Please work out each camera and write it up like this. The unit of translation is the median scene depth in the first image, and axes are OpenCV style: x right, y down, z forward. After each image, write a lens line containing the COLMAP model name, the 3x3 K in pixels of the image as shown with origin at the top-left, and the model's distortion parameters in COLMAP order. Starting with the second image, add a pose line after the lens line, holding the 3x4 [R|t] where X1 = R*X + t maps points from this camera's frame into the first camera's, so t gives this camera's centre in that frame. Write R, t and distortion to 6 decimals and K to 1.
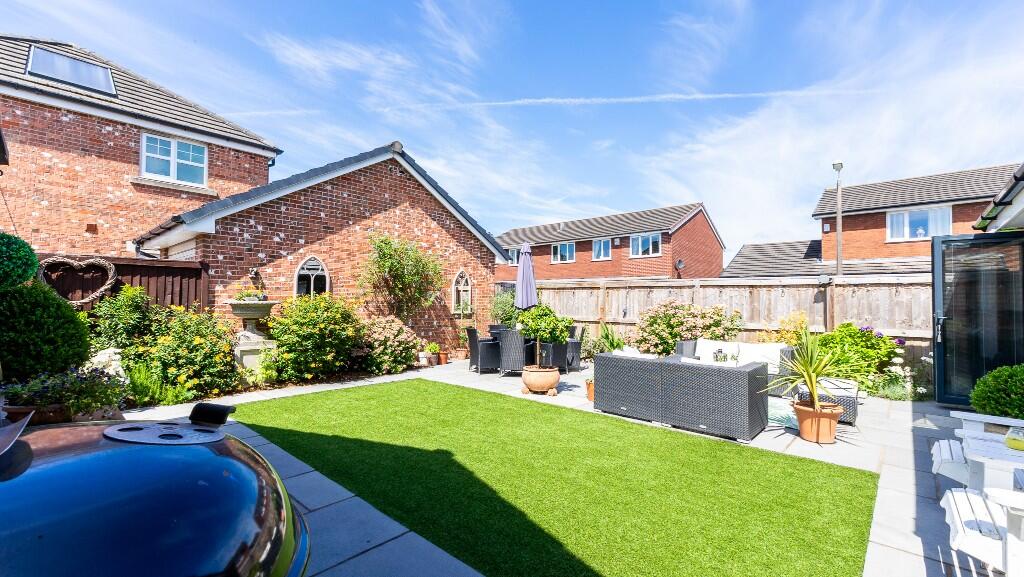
lens RADIAL K [[438.6, 0, 514.1], [0, 438.6, 293.0], [0, 0, 1]] dist [-0.001727, -0.000138]
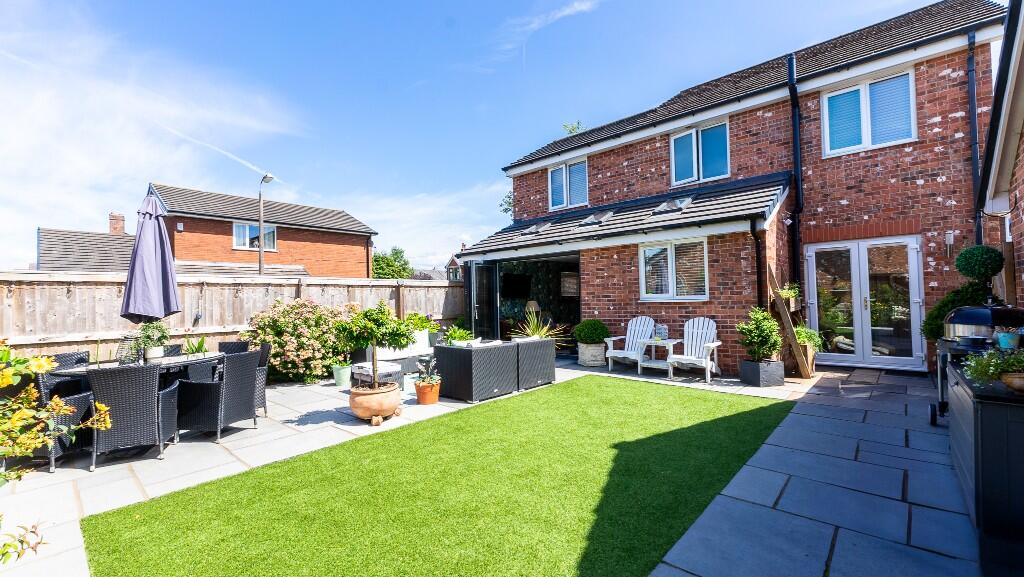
lens RADIAL K [[438.6, 0, 513.8], [0, 438.6, 288.1], [0, 0, 1]] dist [-0.001727, -0.000138]
pose [[-0.023474, 0.014959, 0.999613, -0.504134], [0.003850, 0.999882, -0.014872, 0.007213], [-0.999717, 0.003499, -0.023529, 0.546287]]
